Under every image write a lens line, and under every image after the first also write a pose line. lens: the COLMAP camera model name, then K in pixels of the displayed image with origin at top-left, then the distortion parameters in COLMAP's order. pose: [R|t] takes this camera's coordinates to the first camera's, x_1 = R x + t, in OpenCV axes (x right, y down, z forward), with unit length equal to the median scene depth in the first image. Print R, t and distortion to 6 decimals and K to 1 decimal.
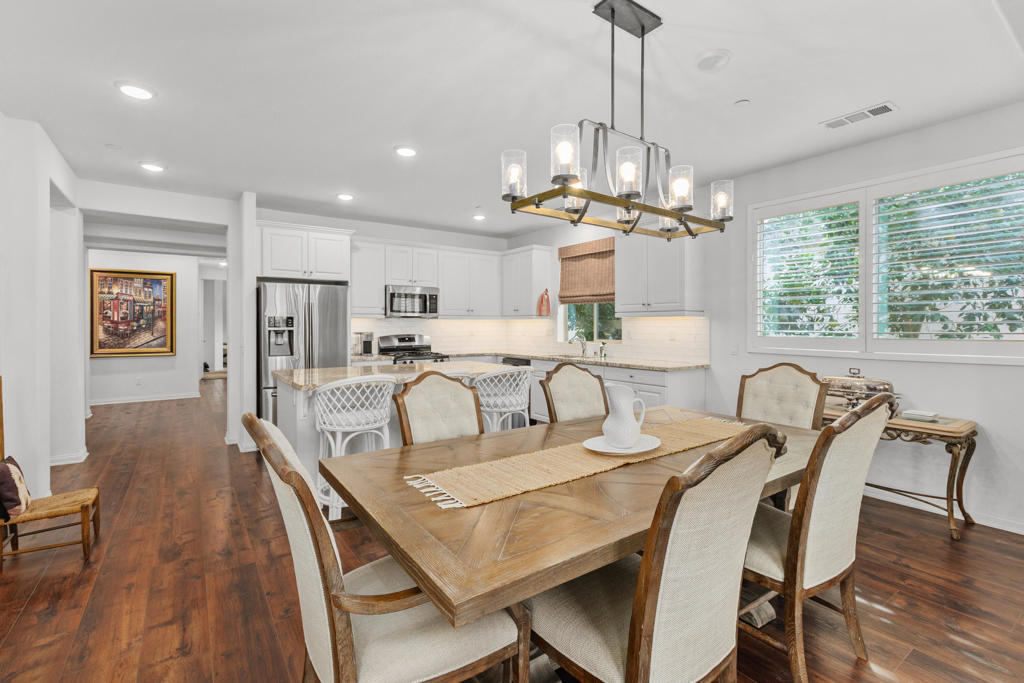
lens RADIAL K [[469.6, 0, 511.8], [0, 469.6, 325.8], [0, 0, 1]] dist [-0.000870, -0.000696]
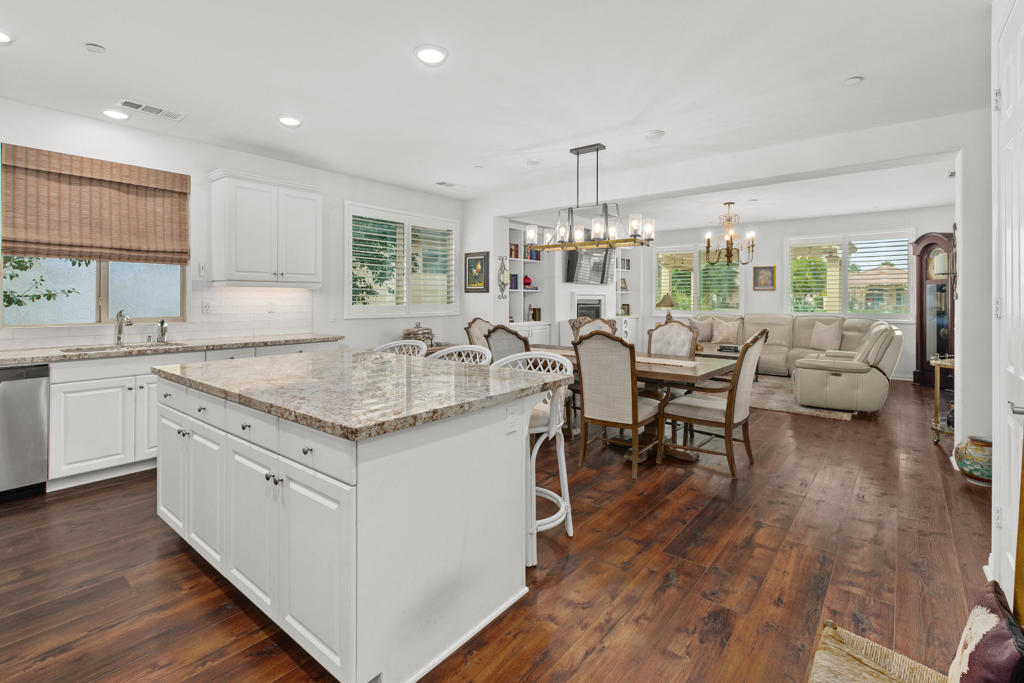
lens RADIAL K [[459.9, 0, 516.2], [0, 459.9, 304.8], [0, 0, 1]] dist [-0.001347, 0.000059]
pose [[-0.265419, -0.016308, 0.963995, -0.707022], [-0.002378, 0.999865, 0.016260, -0.000334], [-0.964130, 0.002024, -0.265422, 0.799983]]
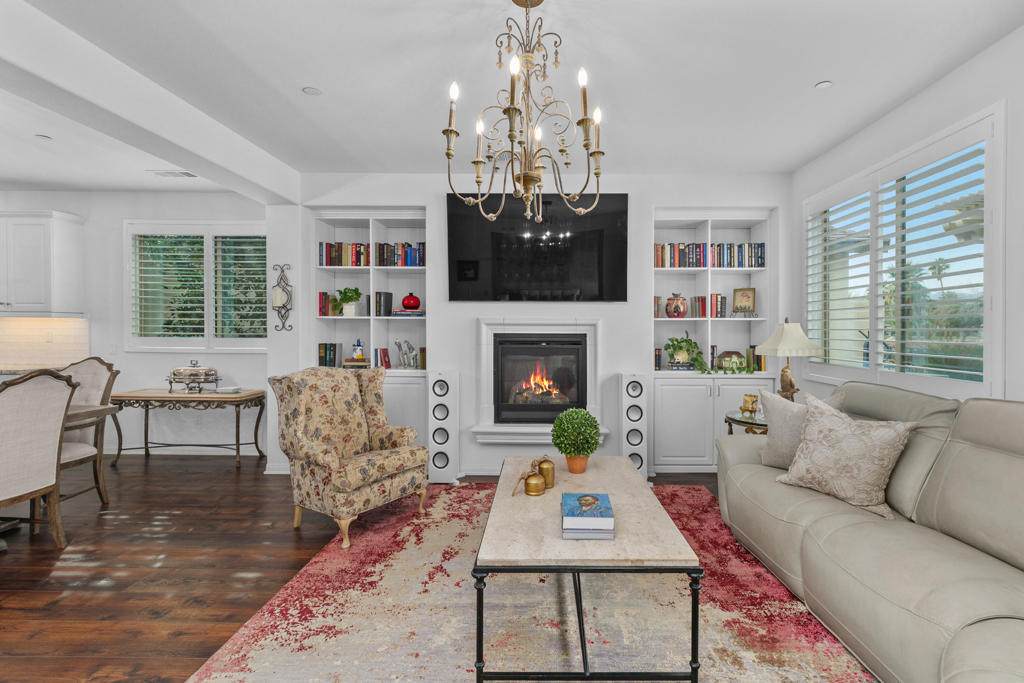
lens RADIAL K [[483.3, 0, 543.7], [0, 483.3, 332.8], [0, 0, 1]] dist [0.000681, 0.000179]
pose [[0.583406, -0.002531, 0.812177, 0.144859], [-0.004956, 0.999965, 0.006676, -0.000798], [-0.812166, -0.007920, 0.583373, -0.443204]]
